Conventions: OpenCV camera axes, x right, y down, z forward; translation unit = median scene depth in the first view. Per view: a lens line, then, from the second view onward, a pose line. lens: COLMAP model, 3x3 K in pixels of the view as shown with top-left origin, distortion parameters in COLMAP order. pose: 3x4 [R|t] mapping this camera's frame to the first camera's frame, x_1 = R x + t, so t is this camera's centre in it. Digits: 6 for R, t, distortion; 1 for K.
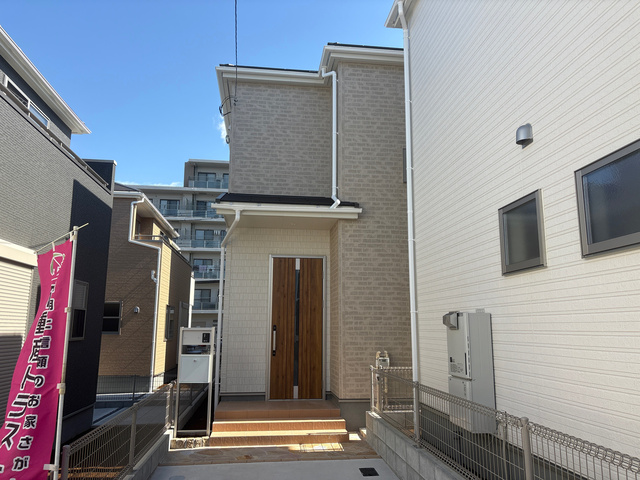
lens RADIAL K [[482.2, 0, 321.2], [0, 482.2, 243.0], [0, 0, 1]] dist [0.016421, 0.000838]
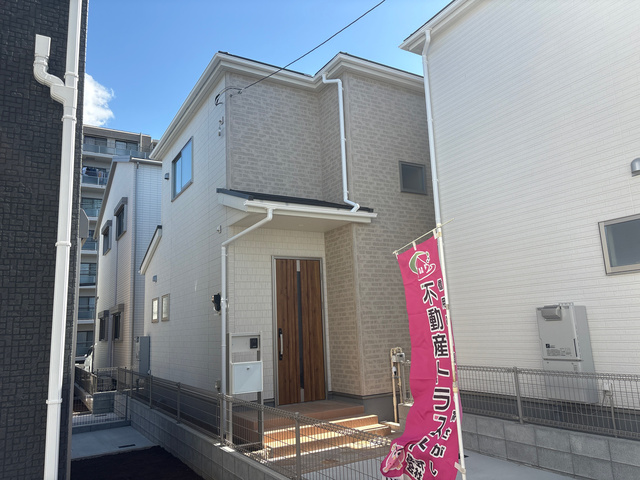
lens RADIAL K [[482.2, 0, 323.1], [0, 482.2, 238.6], [0, 0, 1]] dist [0.016421, 0.000838]
pose [[0.913199, 0.029980, 0.406409, -0.431523], [-0.023073, 0.999494, -0.021885, 0.008809], [-0.406860, 0.010608, 0.913429, 0.076311]]
